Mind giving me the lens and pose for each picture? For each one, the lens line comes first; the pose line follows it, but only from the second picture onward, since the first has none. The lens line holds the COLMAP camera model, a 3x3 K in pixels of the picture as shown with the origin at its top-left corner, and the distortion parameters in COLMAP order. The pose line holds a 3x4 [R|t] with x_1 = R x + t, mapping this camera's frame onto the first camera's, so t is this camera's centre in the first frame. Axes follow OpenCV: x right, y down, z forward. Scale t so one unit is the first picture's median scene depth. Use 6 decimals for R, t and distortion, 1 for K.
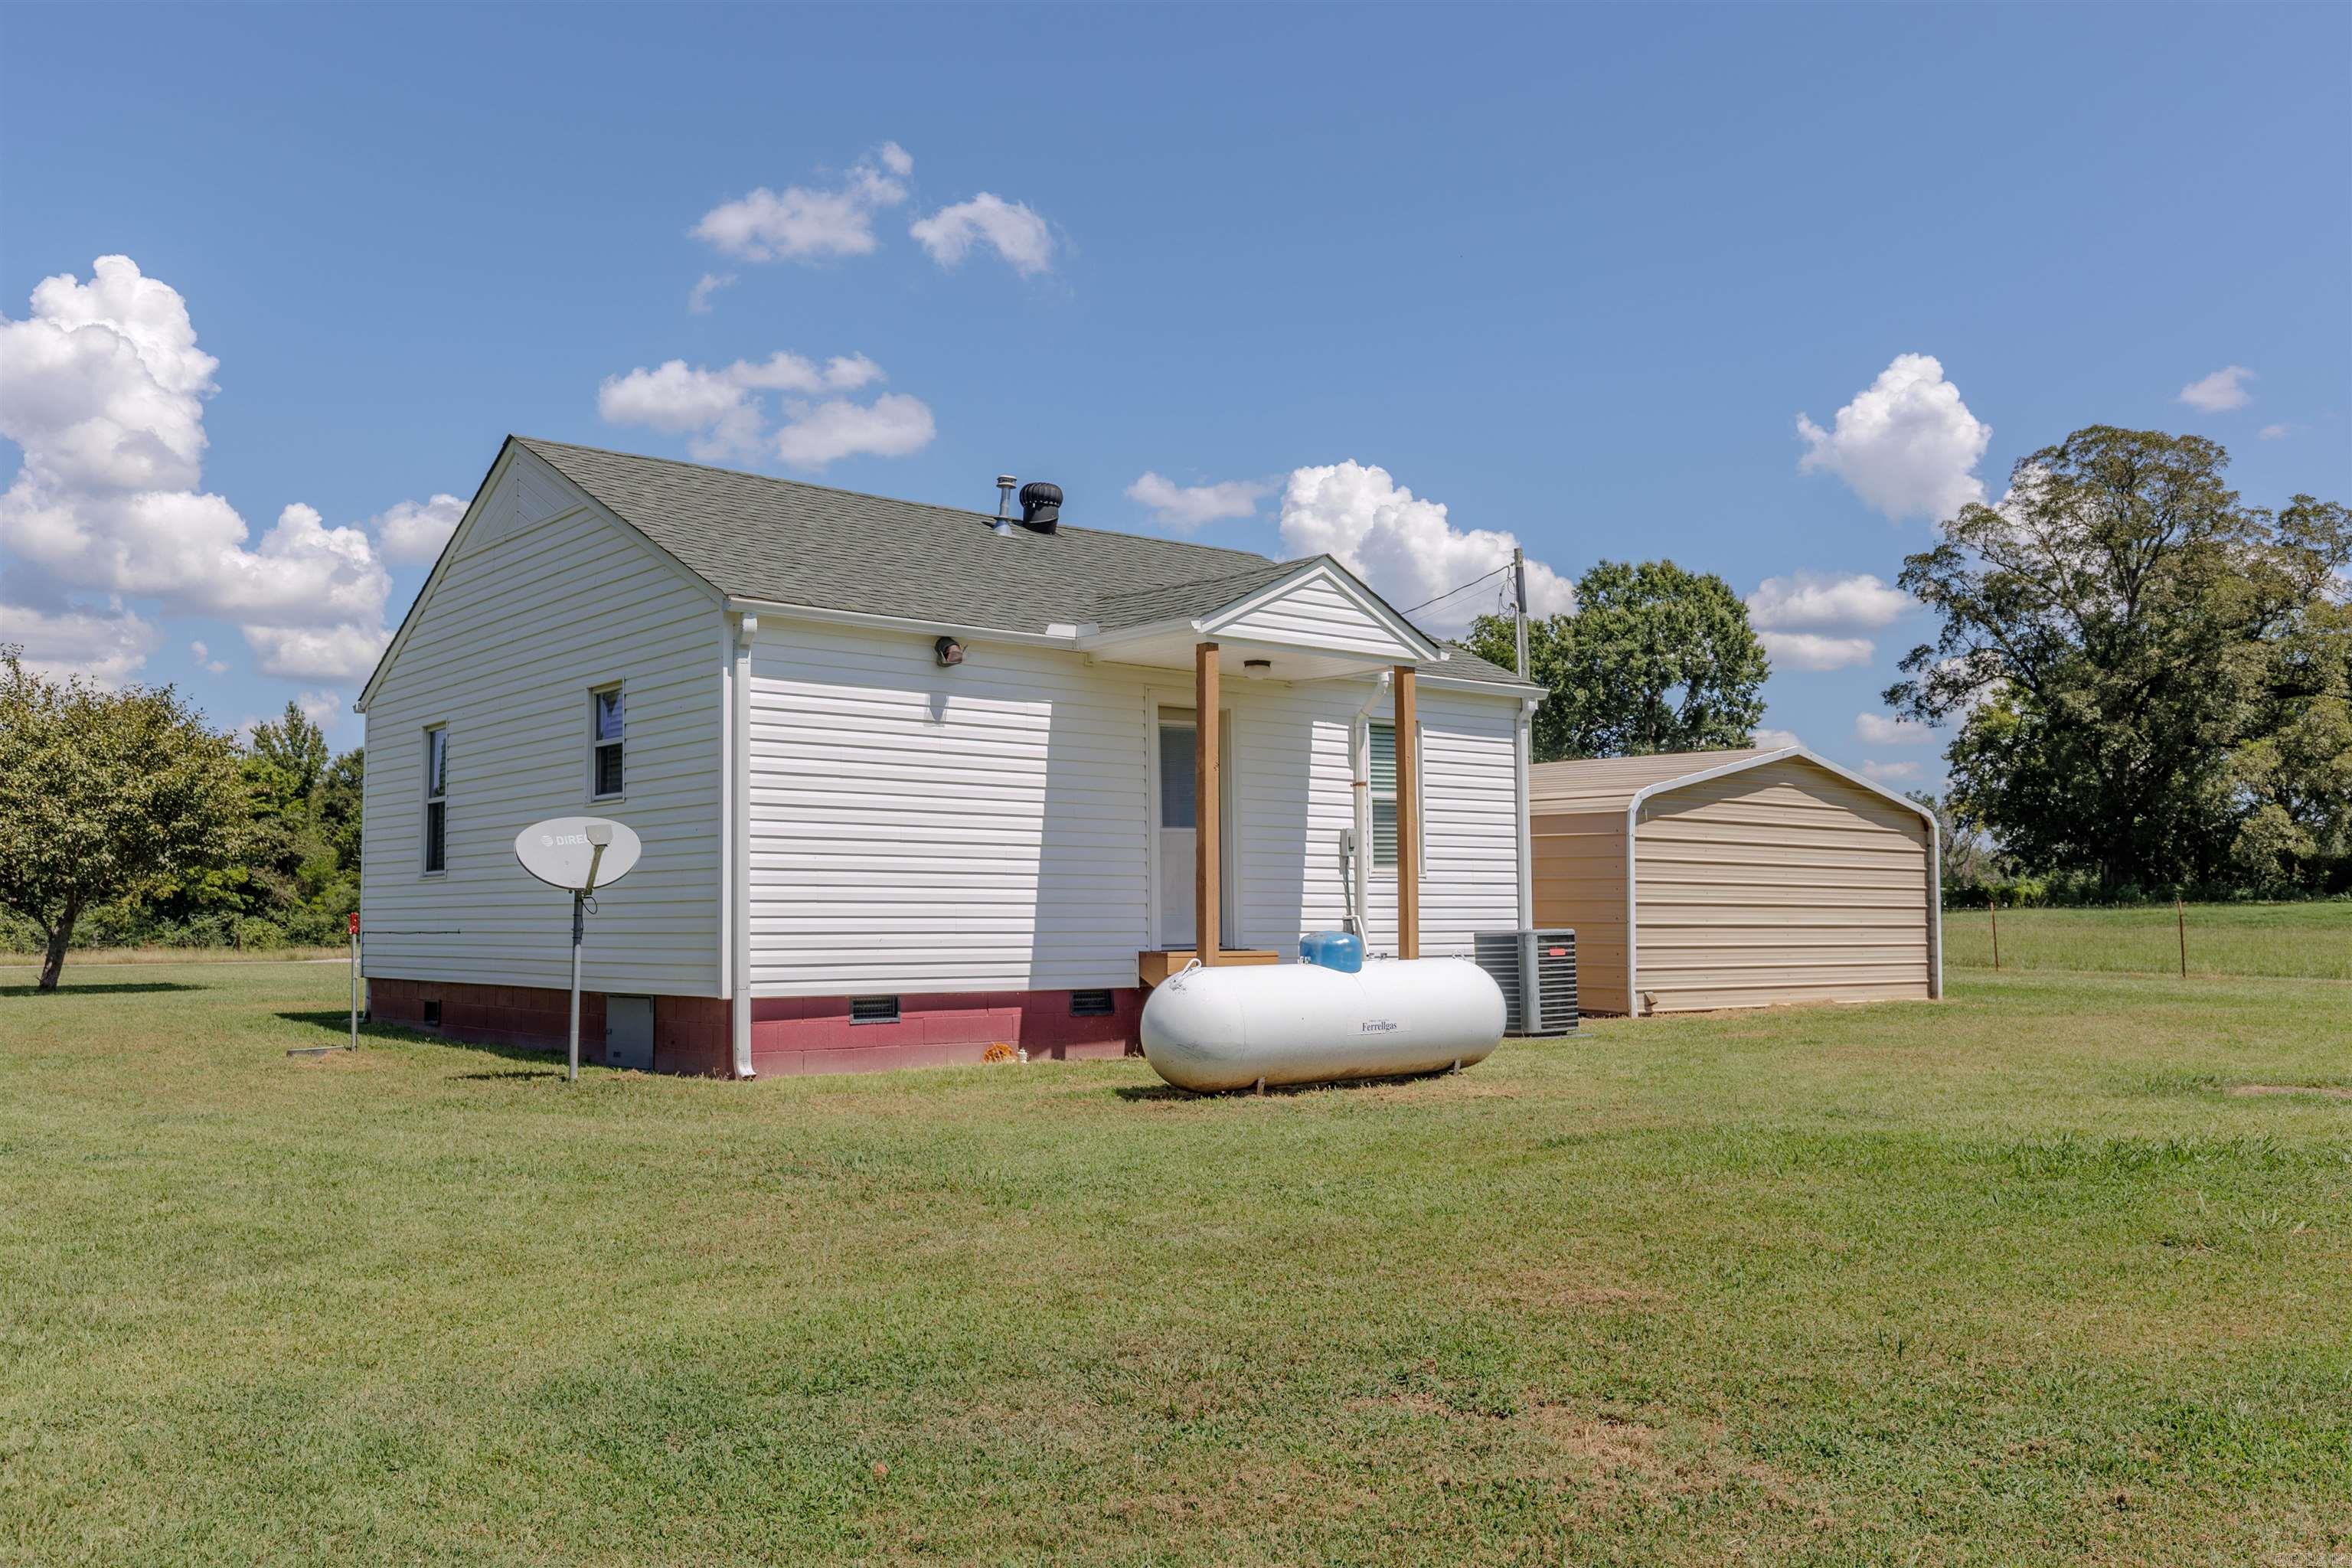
lens RADIAL K [[2018.9, 0, 1166.1], [0, 2018.9, 778.6], [0, 0, 1]] dist [0.010421, -0.027821]
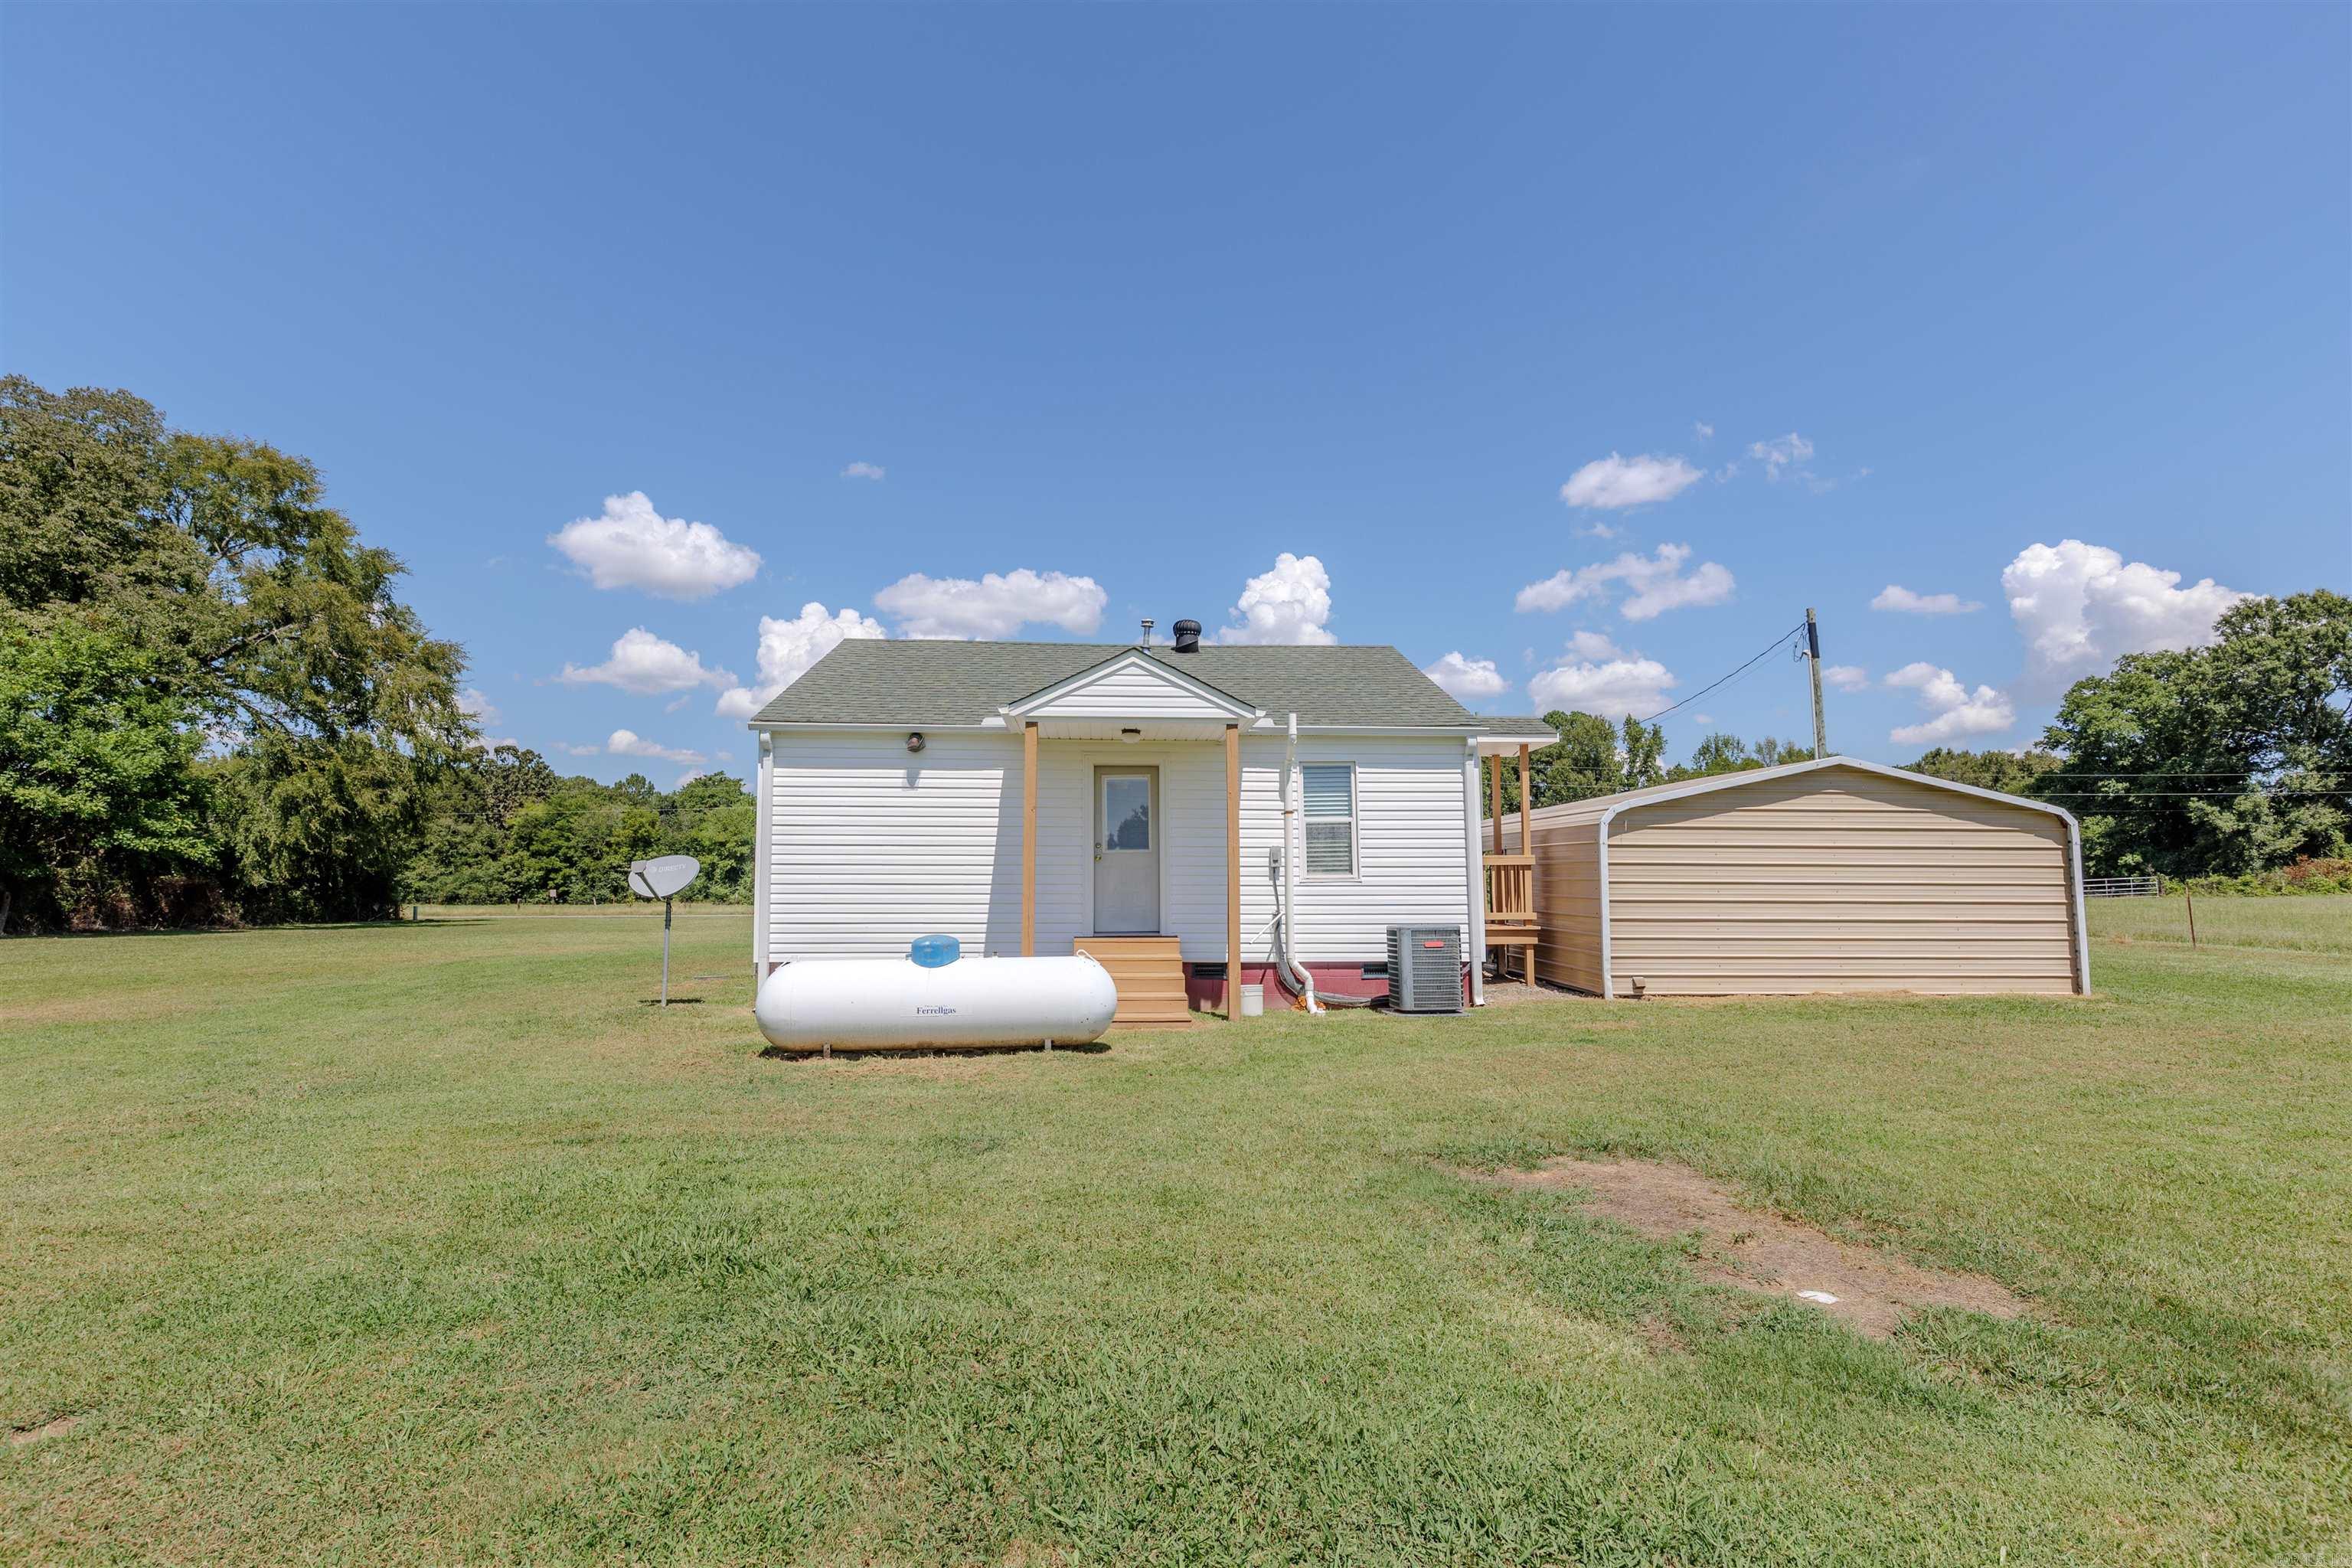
lens RADIAL K [[1077.9, 0, 1181.1], [0, 1077.9, 784.2], [0, 0, 1]] dist [0.003866, 0.000337]
pose [[0.792783, -0.052995, -0.607196, 0.100193], [0.041017, 0.998593, -0.033601, 0.001060], [0.608122, 0.001733, 0.793842, 0.083098]]
